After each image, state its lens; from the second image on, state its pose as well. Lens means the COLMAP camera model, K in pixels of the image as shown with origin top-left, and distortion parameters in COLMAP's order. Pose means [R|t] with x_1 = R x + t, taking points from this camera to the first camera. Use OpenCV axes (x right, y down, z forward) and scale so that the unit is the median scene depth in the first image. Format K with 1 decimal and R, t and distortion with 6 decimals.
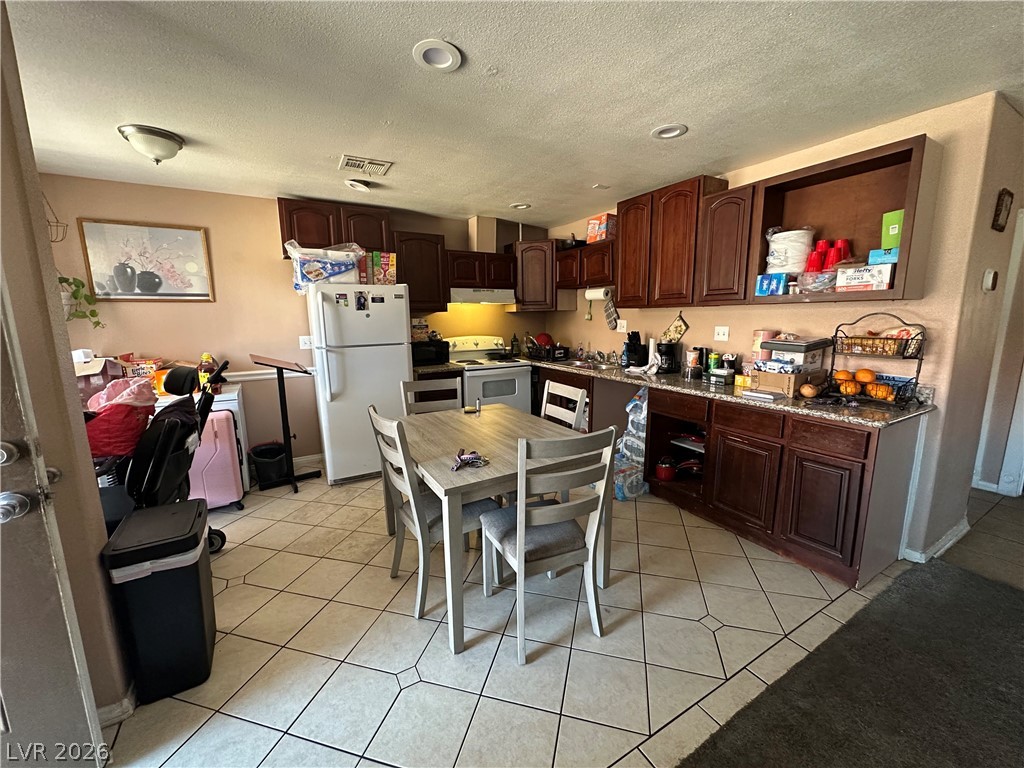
lens RADIAL K [[407.4, 0, 510.6], [0, 407.4, 386.3], [0, 0, 1]] dist [-0.002218, 0.000292]
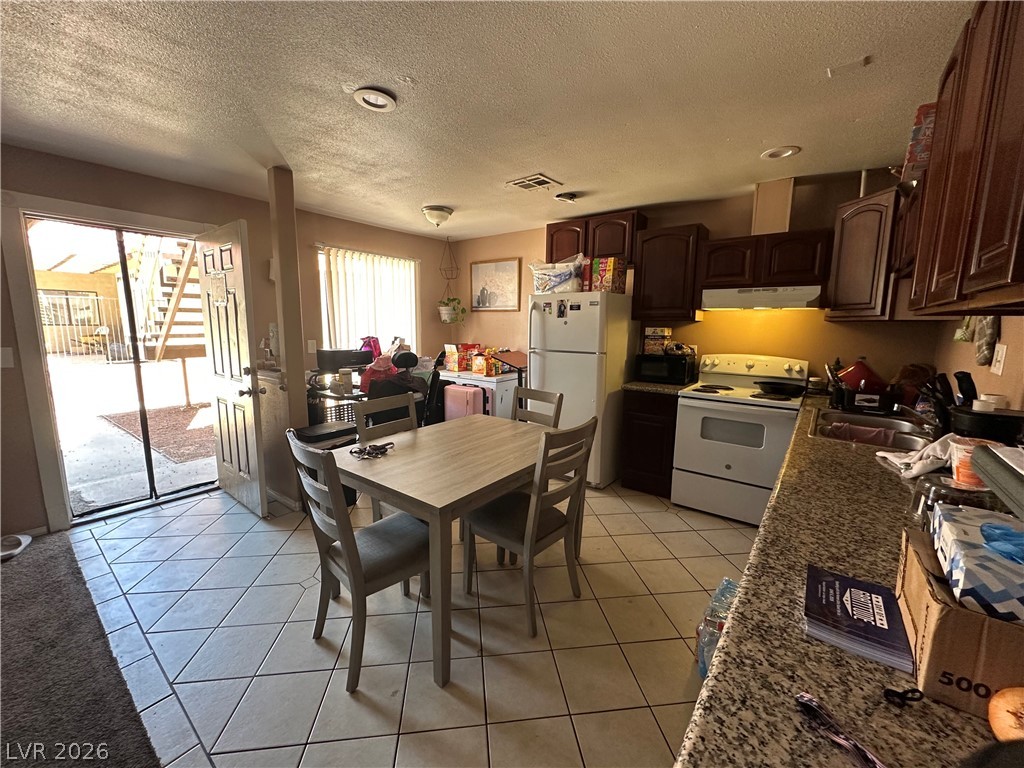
lens RADIAL K [[407.4, 0, 509.7], [0, 407.4, 384.8], [0, 0, 1]] dist [-0.002218, 0.000292]
pose [[0.378223, 0.154546, -0.912723, 0.560751], [-0.173968, 0.980265, 0.093892, -0.091350], [0.909221, 0.123273, 0.397645, 0.476439]]
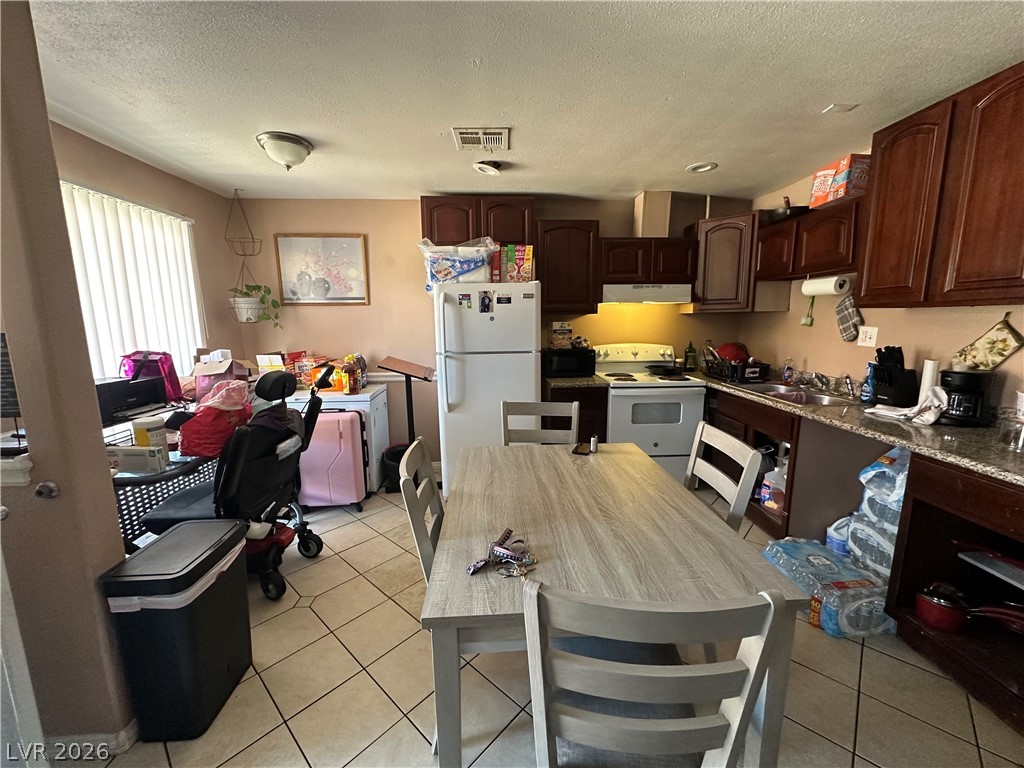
lens RADIAL K [[407.4, 0, 511.0], [0, 407.4, 385.7], [0, 0, 1]] dist [-0.002218, 0.000292]
pose [[0.889565, 0.078115, -0.450080, 0.088935], [-0.079432, 0.996712, 0.015995, -0.047259], [0.449849, 0.021522, 0.892845, 0.241459]]
